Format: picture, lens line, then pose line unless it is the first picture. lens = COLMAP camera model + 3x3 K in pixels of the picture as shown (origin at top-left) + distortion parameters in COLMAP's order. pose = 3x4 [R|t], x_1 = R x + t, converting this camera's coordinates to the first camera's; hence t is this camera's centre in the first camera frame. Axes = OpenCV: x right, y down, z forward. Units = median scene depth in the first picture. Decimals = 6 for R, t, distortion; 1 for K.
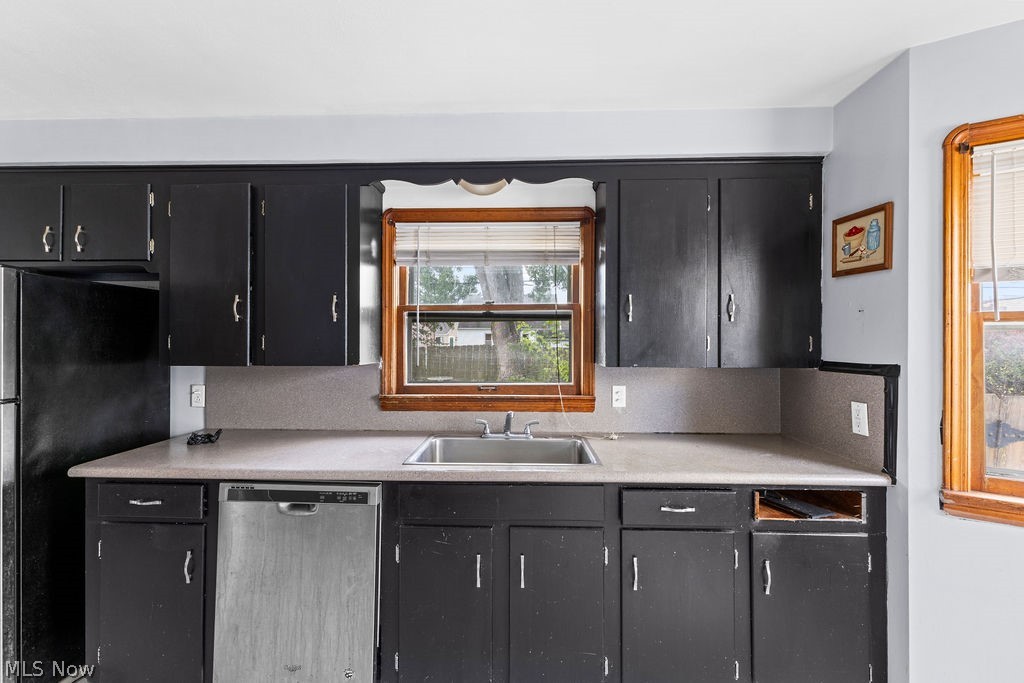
lens RADIAL K [[446.3, 0, 511.4], [0, 446.3, 339.5], [0, 0, 1]] dist [0.011676, 0.000063]
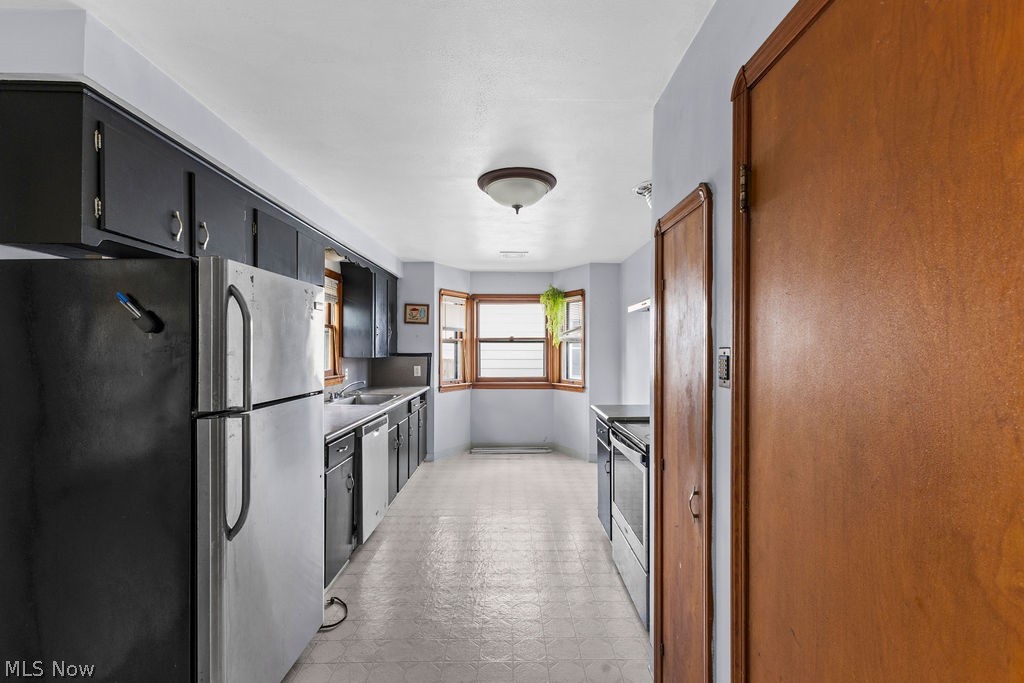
lens RADIAL K [[446.3, 0, 512.3], [0, 446.3, 344.8], [0, 0, 1]] dist [0.011676, 0.000063]
pose [[-0.035796, 0.002836, 0.999355, -2.284401], [-0.006297, 0.999975, -0.003064, 0.001538], [-0.999339, -0.006403, -0.035777, 0.452434]]
